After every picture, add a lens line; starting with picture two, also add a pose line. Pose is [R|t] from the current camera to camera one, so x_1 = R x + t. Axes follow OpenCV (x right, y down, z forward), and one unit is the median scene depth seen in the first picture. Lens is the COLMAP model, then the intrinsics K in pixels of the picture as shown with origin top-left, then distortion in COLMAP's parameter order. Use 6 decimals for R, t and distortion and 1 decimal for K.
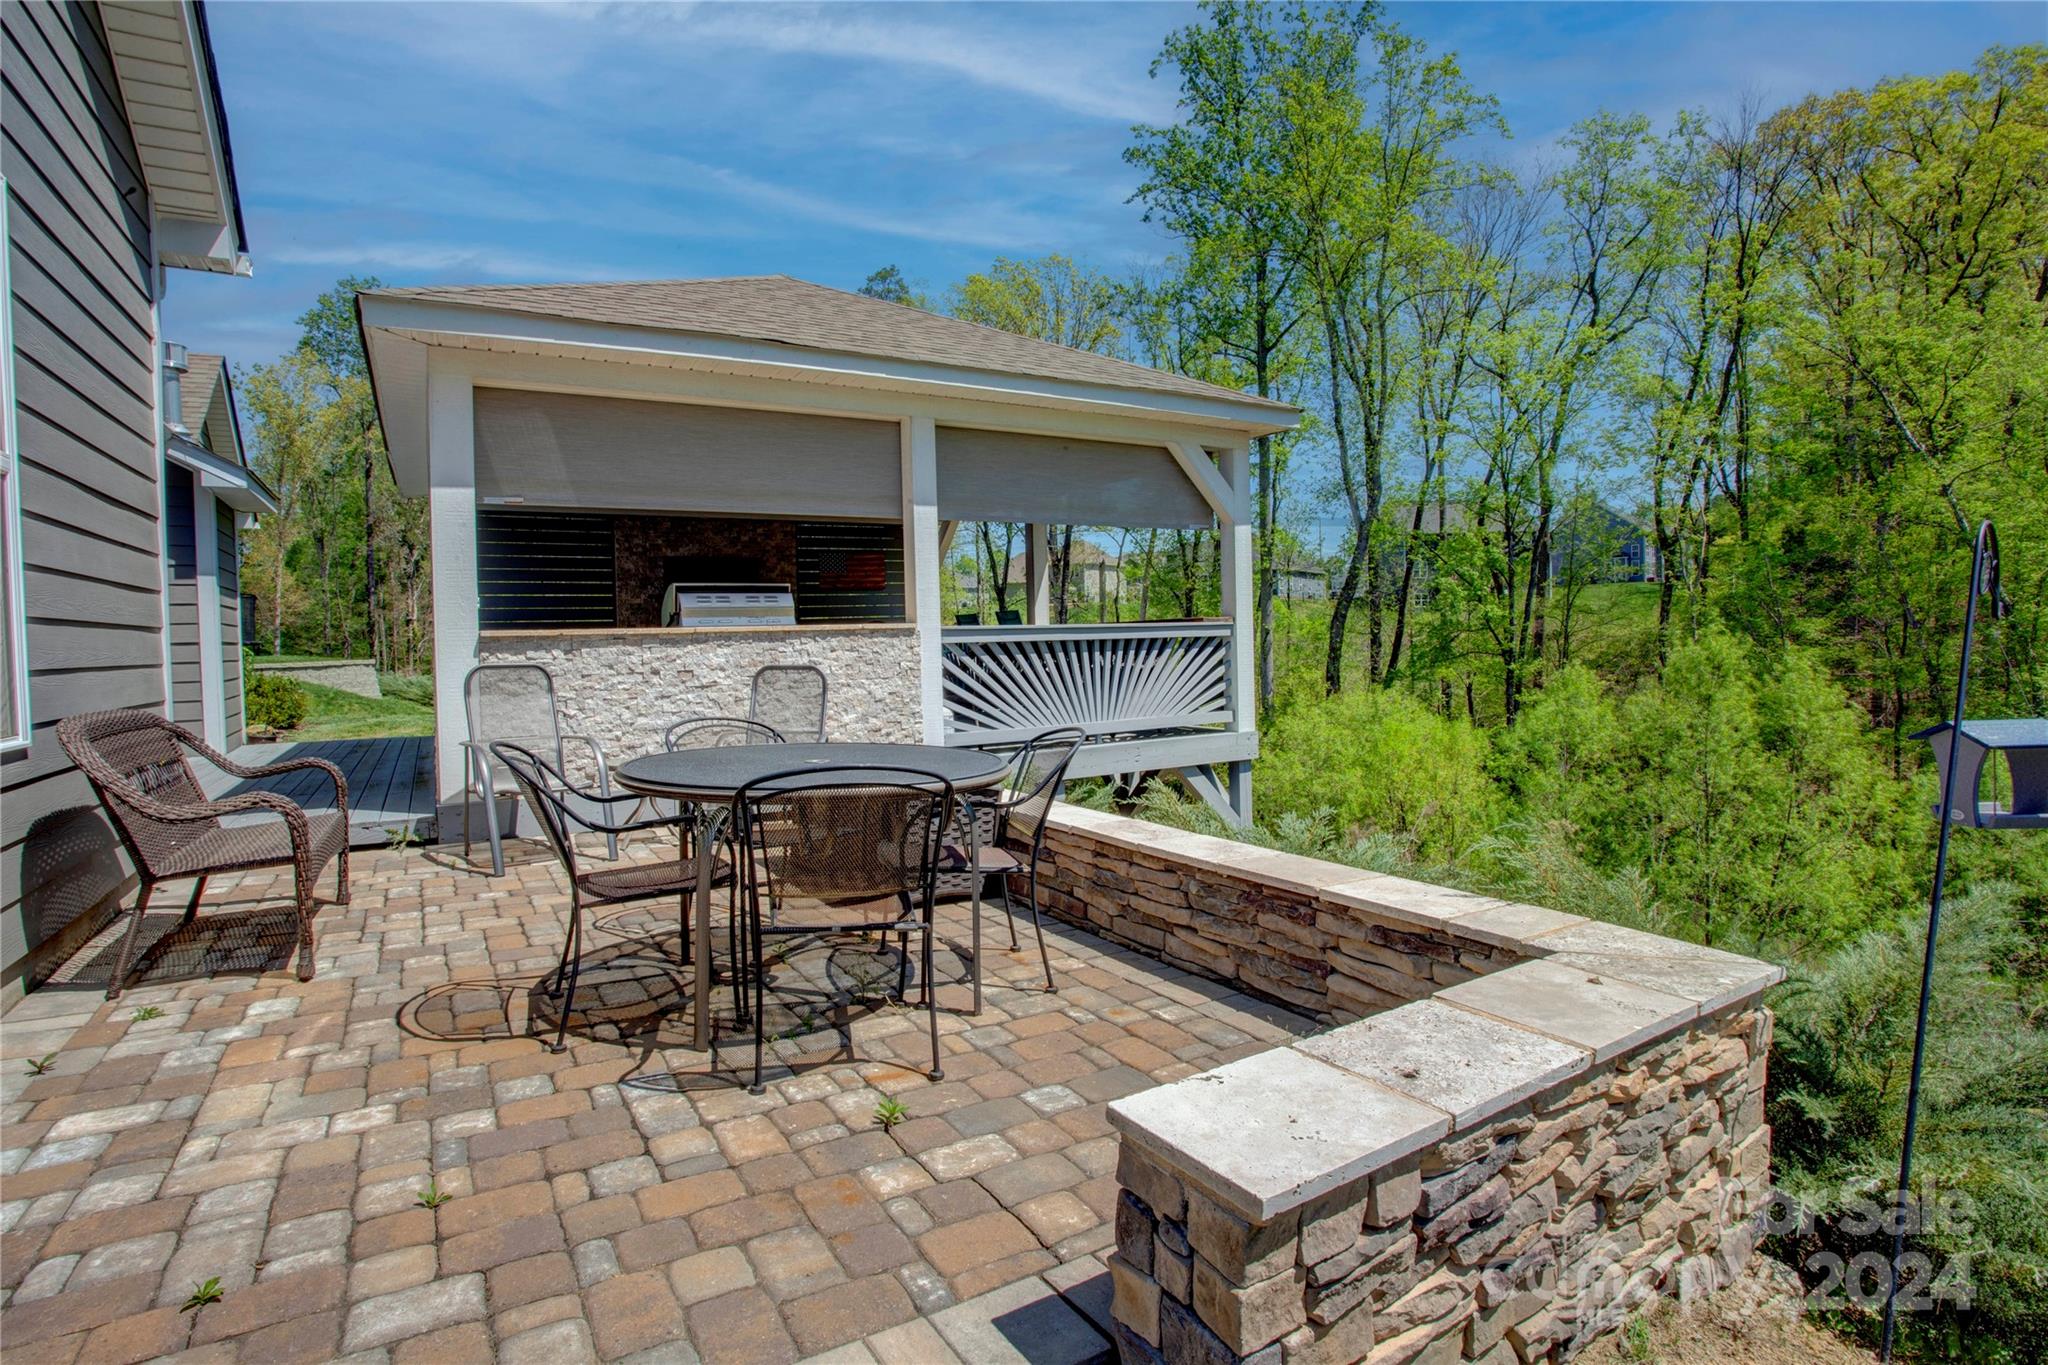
lens RADIAL K [[1011.8, 0, 1029.1], [0, 1011.8, 662.9], [0, 0, 1]] dist [-0.063771, 0.025633]
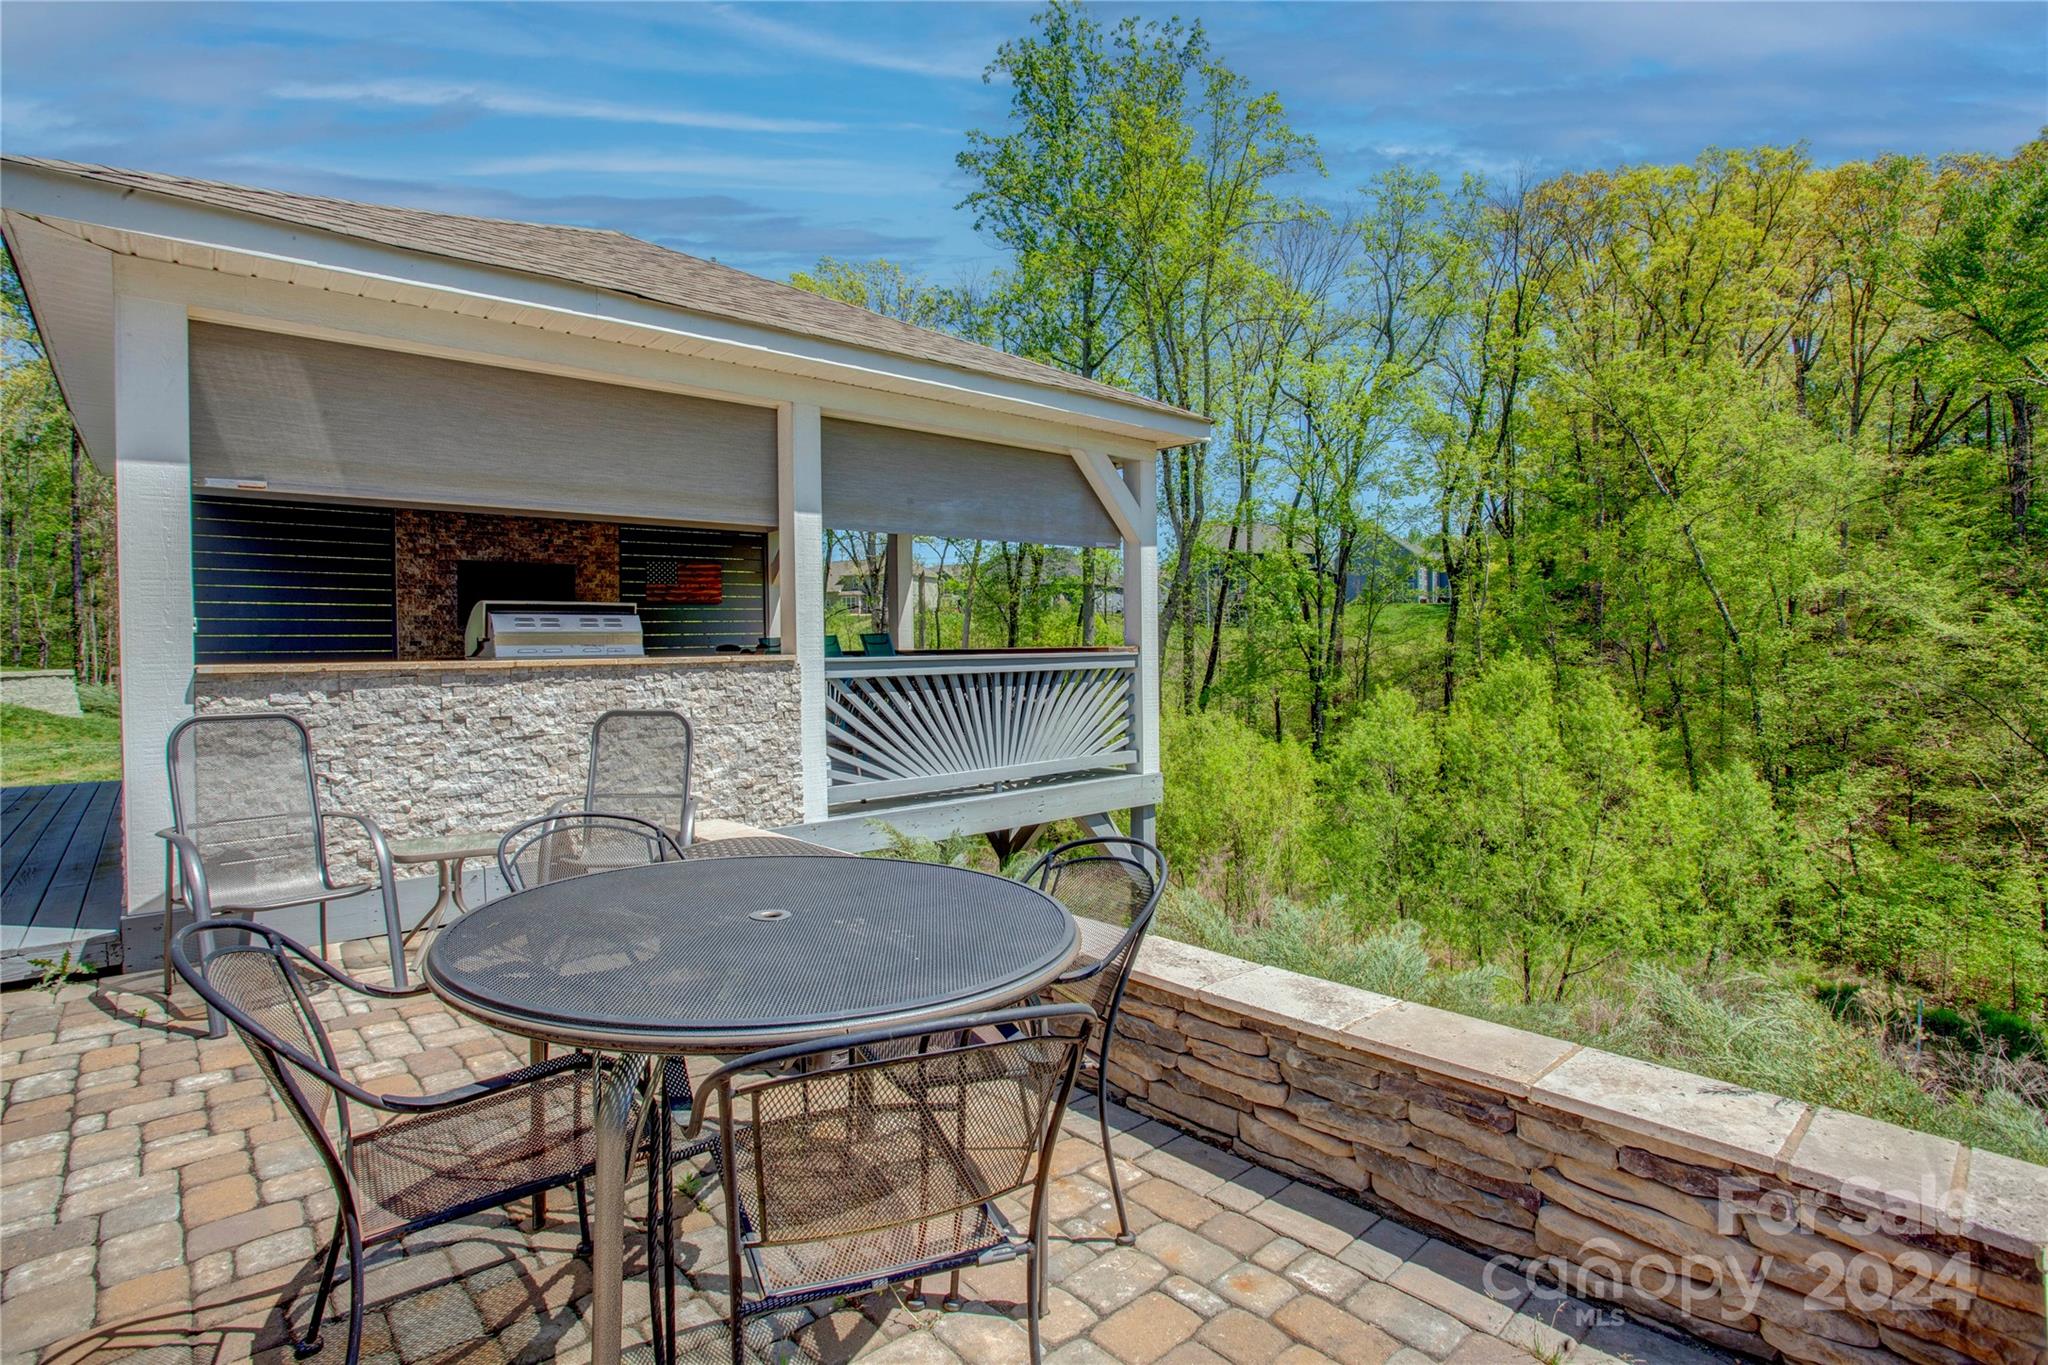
lens RADIAL K [[1011.8, 0, 1031.6], [0, 1011.8, 668.8], [0, 0, 1]] dist [-0.063771, 0.025633]
pose [[0.982529, 0.009650, 0.185861, -0.063697], [-0.008733, 0.999945, -0.005751, -0.020549], [-0.185906, 0.004028, 0.982559, 0.134372]]
